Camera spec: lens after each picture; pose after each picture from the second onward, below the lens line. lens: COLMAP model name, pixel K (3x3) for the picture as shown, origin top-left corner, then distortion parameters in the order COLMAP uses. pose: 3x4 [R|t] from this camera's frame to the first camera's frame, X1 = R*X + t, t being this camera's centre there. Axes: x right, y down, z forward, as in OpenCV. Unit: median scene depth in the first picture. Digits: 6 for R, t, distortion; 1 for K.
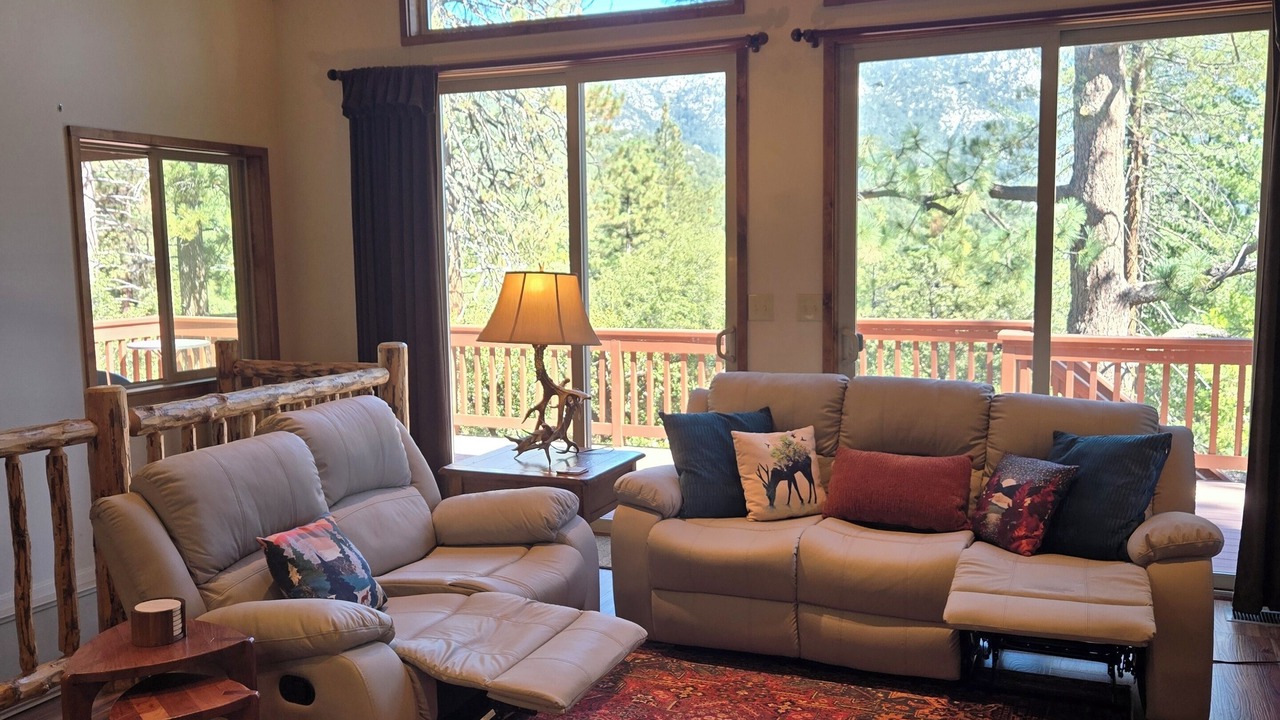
lens RADIAL K [[1134.0, 0, 628.9], [0, 1134.0, 351.1], [0, 0, 1]] dist [0.074784, -0.065284]
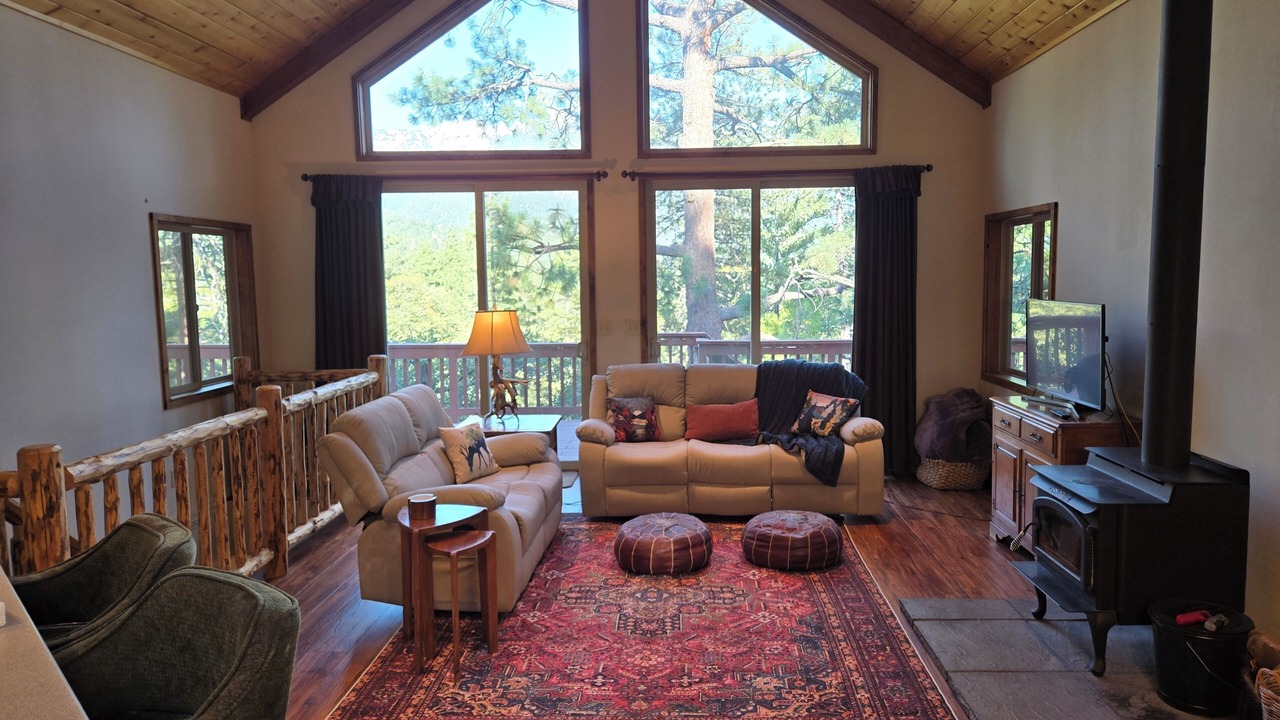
lens RADIAL K [[858.3, 0, 643.1], [0, 858.3, 347.6], [0, 0, 1]] dist [0.041069, -0.008748]
pose [[0.934598, -0.027156, 0.354667, -0.292950], [0.031045, 0.999504, -0.005279, 0.000308], [-0.354347, 0.015944, 0.934978, -0.242214]]
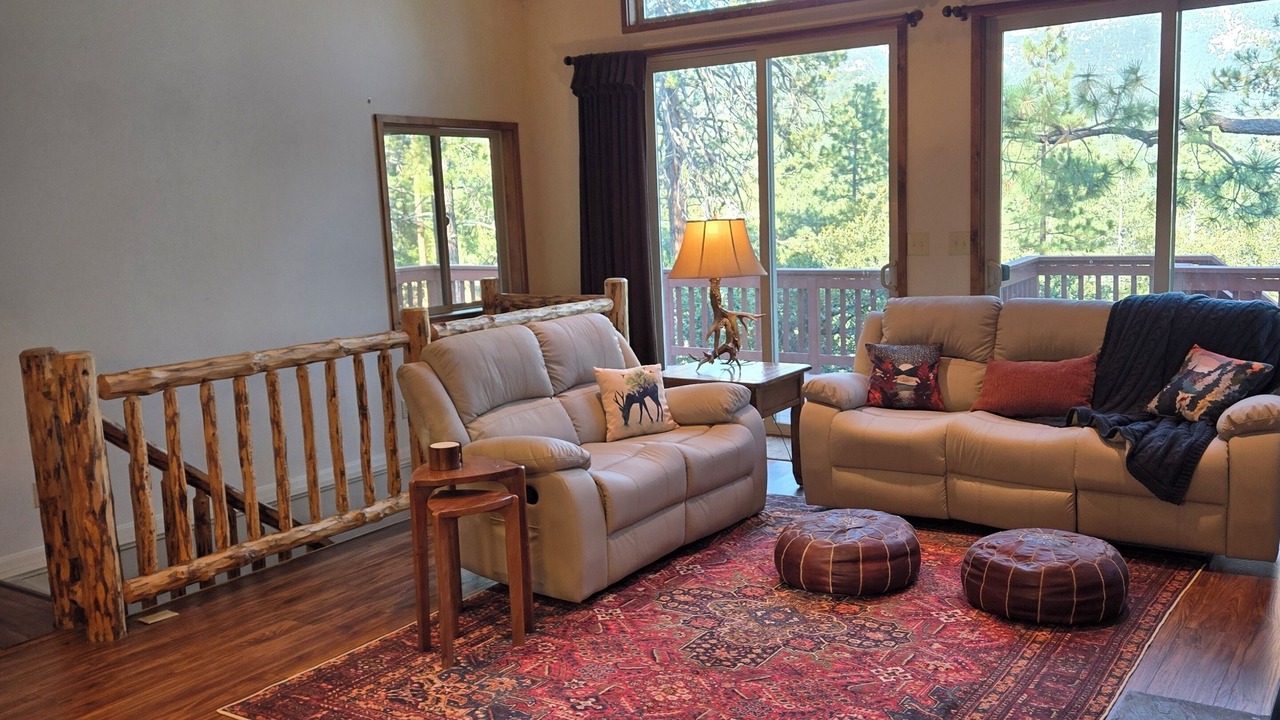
lens RADIAL K [[1134.0, 0, 646.0], [0, 1134.0, 373.1], [0, 0, 1]] dist [0.074784, -0.065284]
pose [[0.982032, 0.004855, -0.188652, 0.063842], [0.007279, 0.997951, 0.063575, 0.018451], [0.188574, -0.063806, 0.979984, -0.235679]]
